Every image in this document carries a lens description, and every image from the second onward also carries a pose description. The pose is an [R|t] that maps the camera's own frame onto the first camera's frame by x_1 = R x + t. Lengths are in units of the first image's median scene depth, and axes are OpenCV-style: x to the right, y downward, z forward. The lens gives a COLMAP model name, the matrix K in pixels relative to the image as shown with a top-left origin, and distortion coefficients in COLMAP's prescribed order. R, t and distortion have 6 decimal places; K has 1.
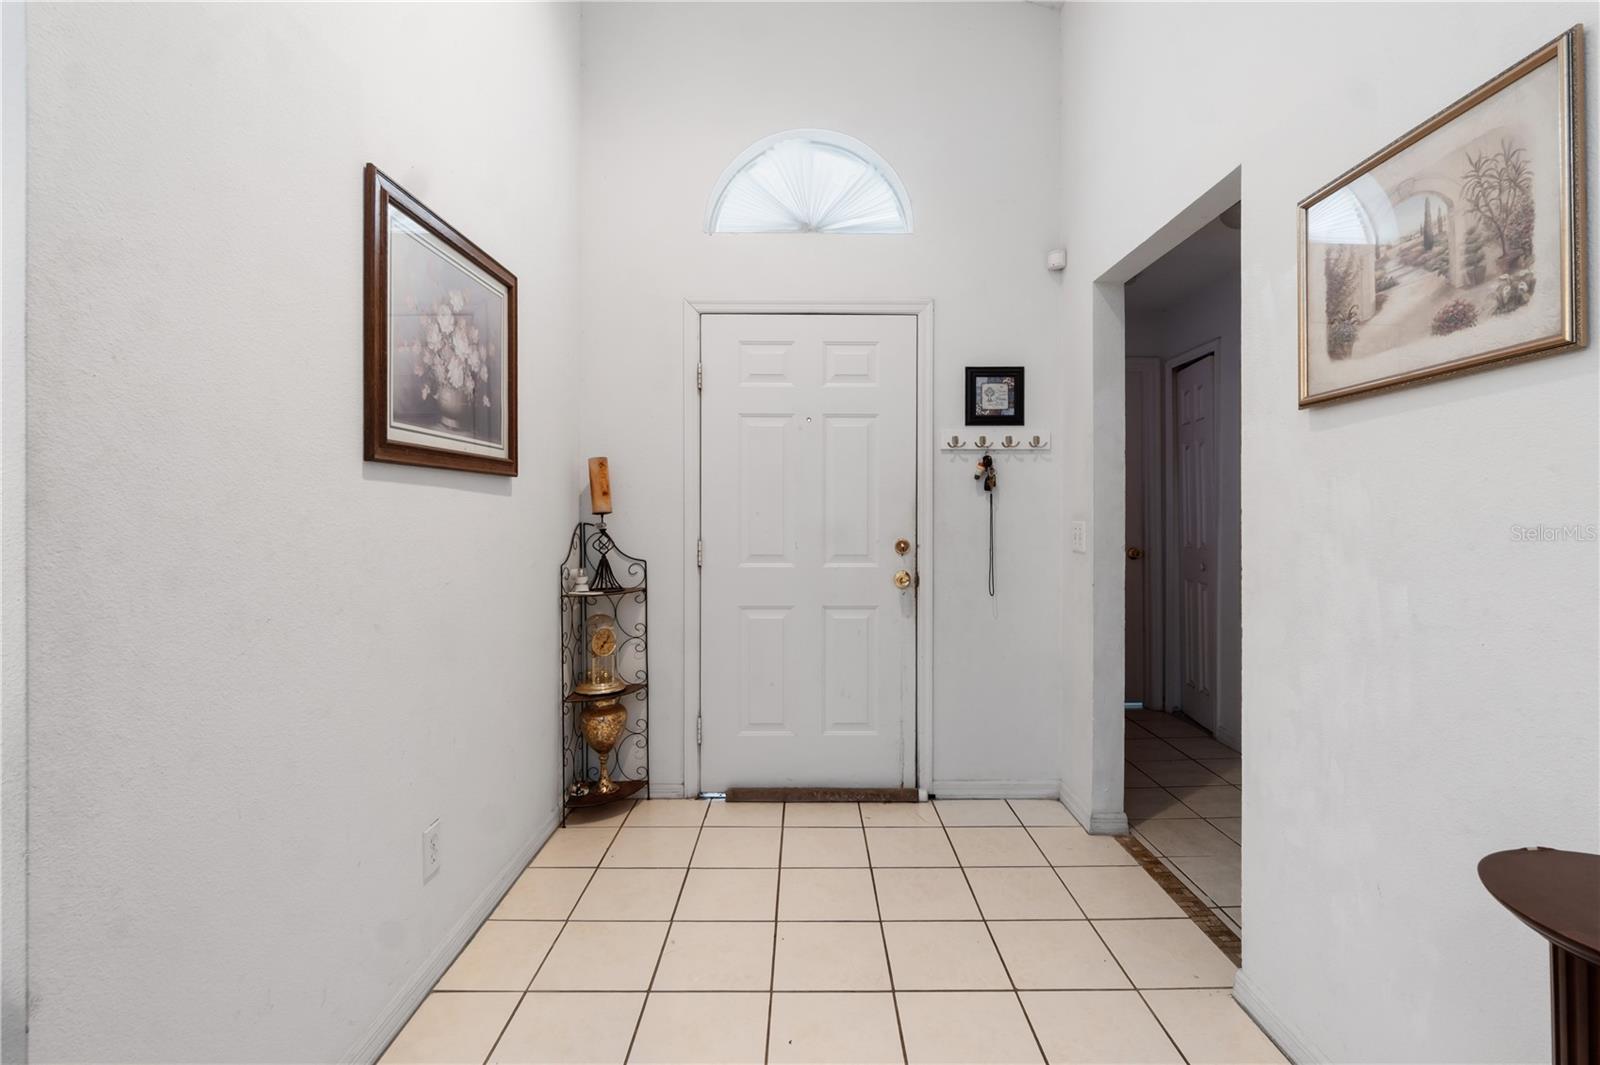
lens RADIAL K [[701.4, 0, 817.9], [0, 701.4, 506.1], [0, 0, 1]] dist [-0.006416, 0.001426]
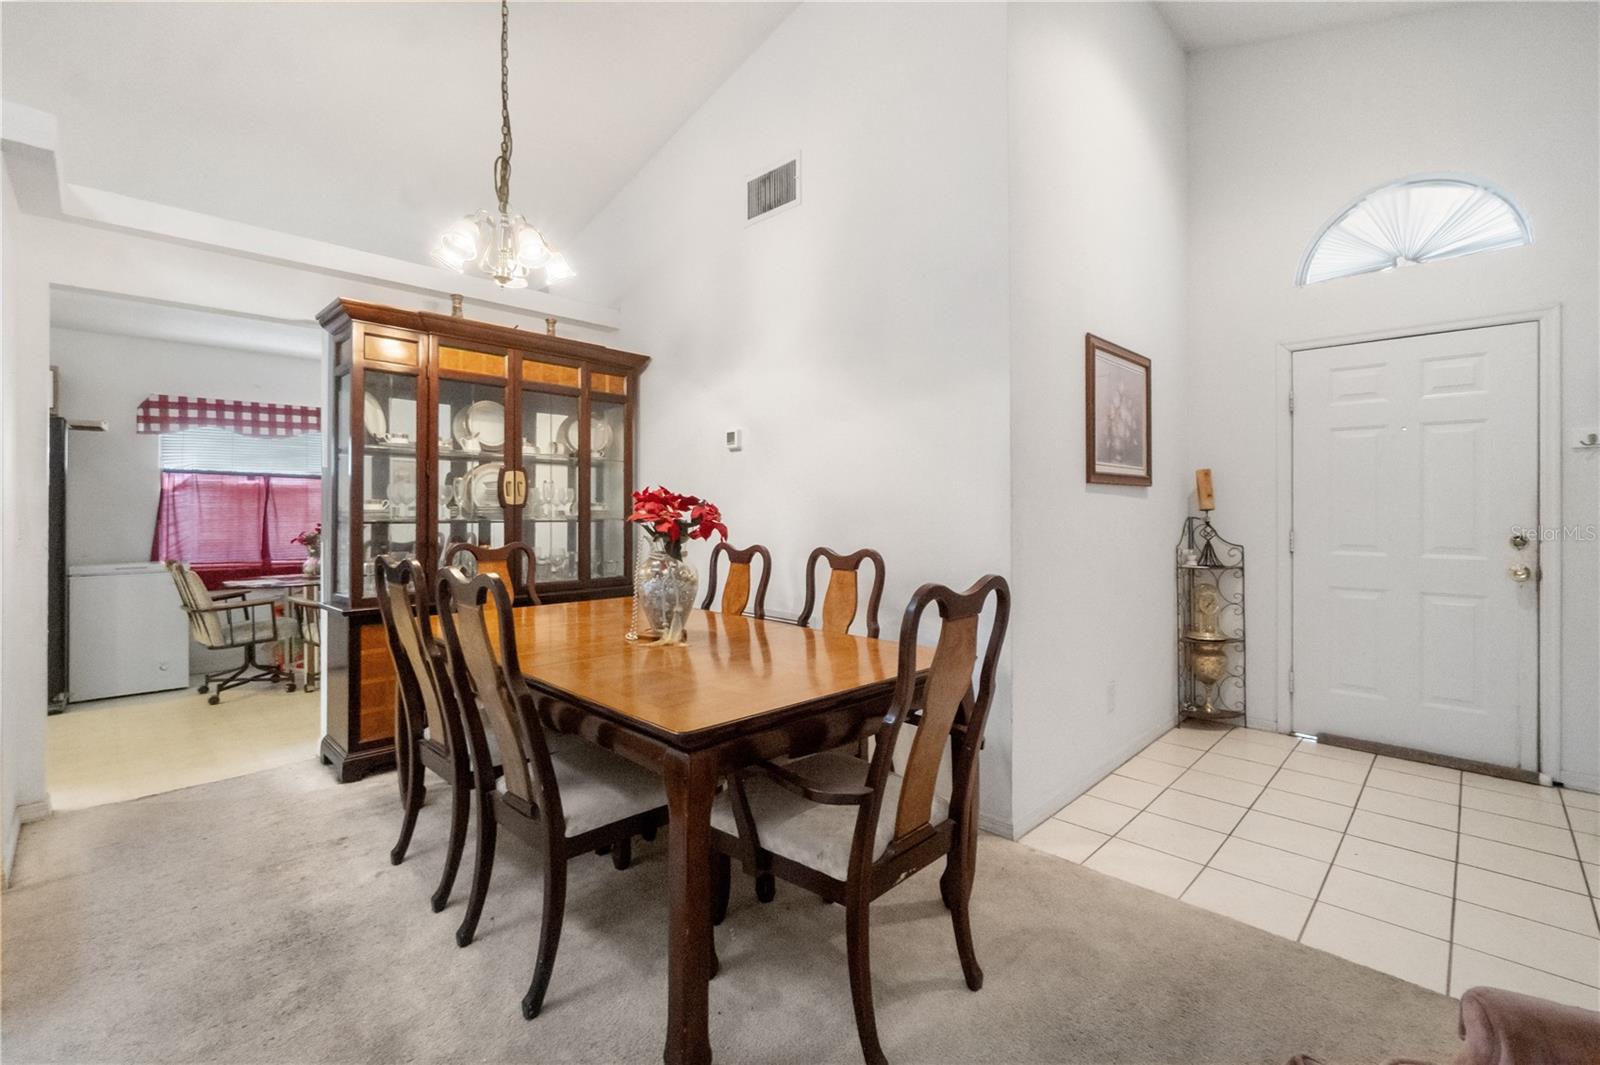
lens RADIAL K [[701.4, 0, 810.1], [0, 701.4, 508.0], [0, 0, 1]] dist [-0.006416, 0.001426]
pose [[0.709439, -0.000758, -0.704766, 0.105602], [0.004280, 0.999986, 0.003233, -0.001413], [0.704754, -0.005310, 0.709432, -0.512980]]
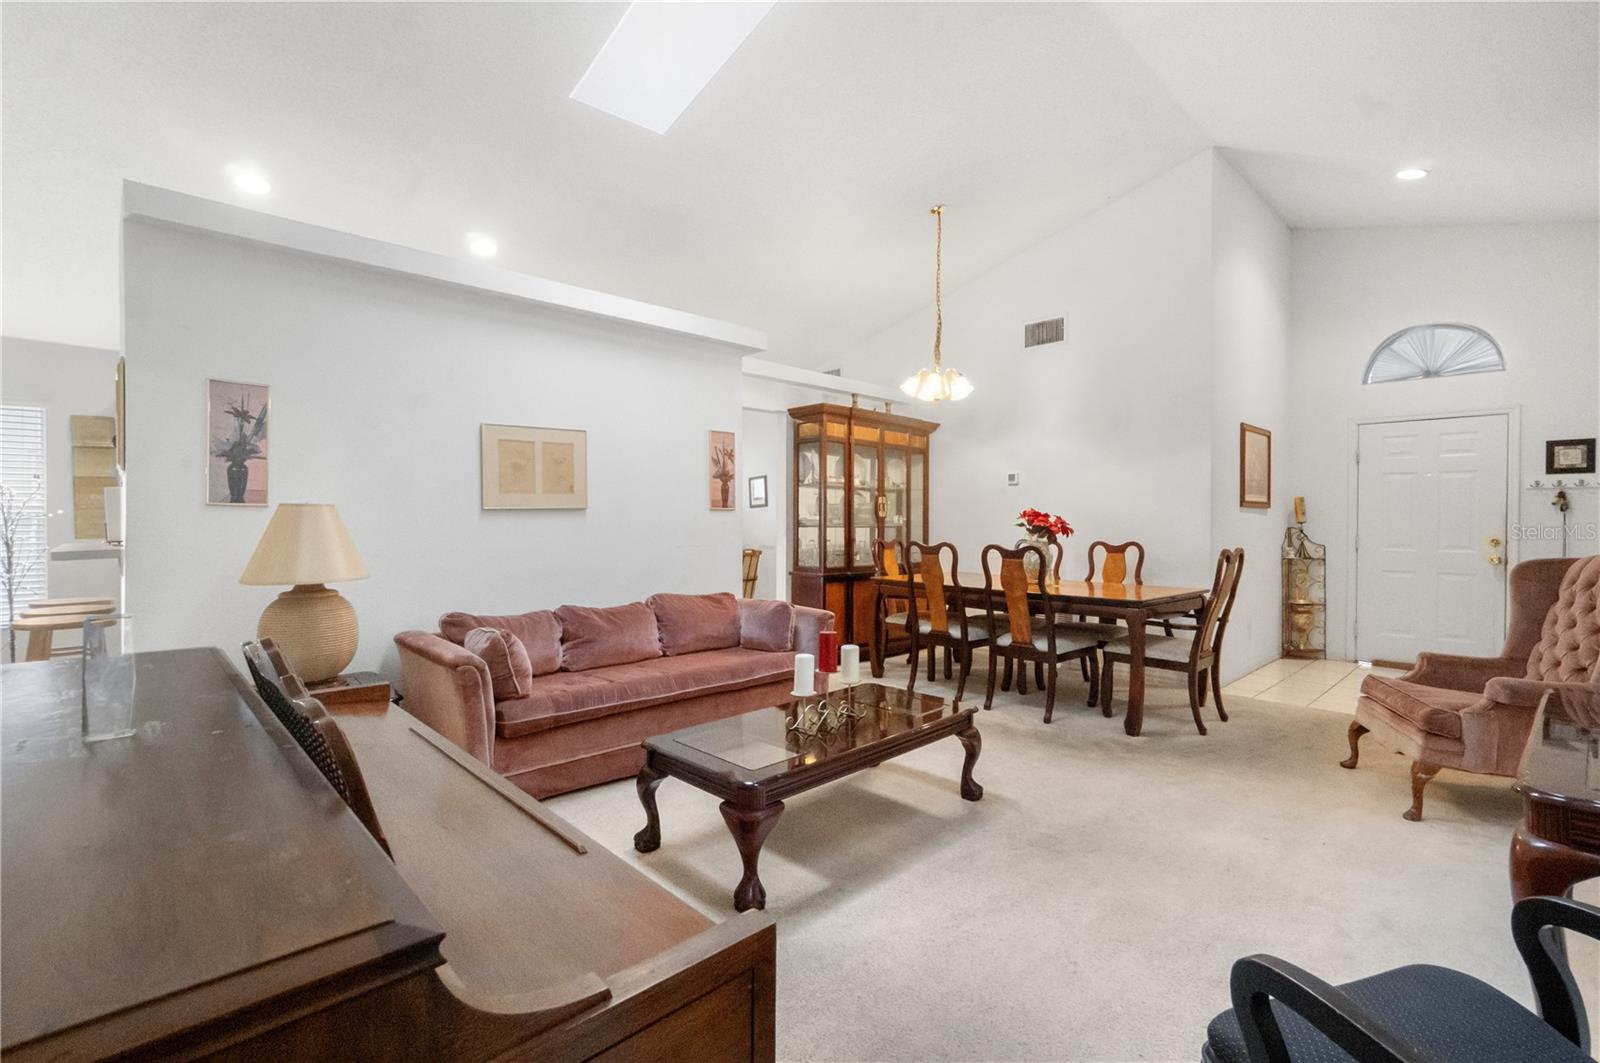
lens RADIAL K [[701.4, 0, 808.8], [0, 701.4, 526.3], [0, 0, 1]] dist [-0.006416, 0.001426]
pose [[0.676353, 0.010198, -0.736507, 0.254849], [-0.002224, 0.999928, 0.011803, -0.001024], [0.736575, -0.006346, 0.676326, -1.578255]]
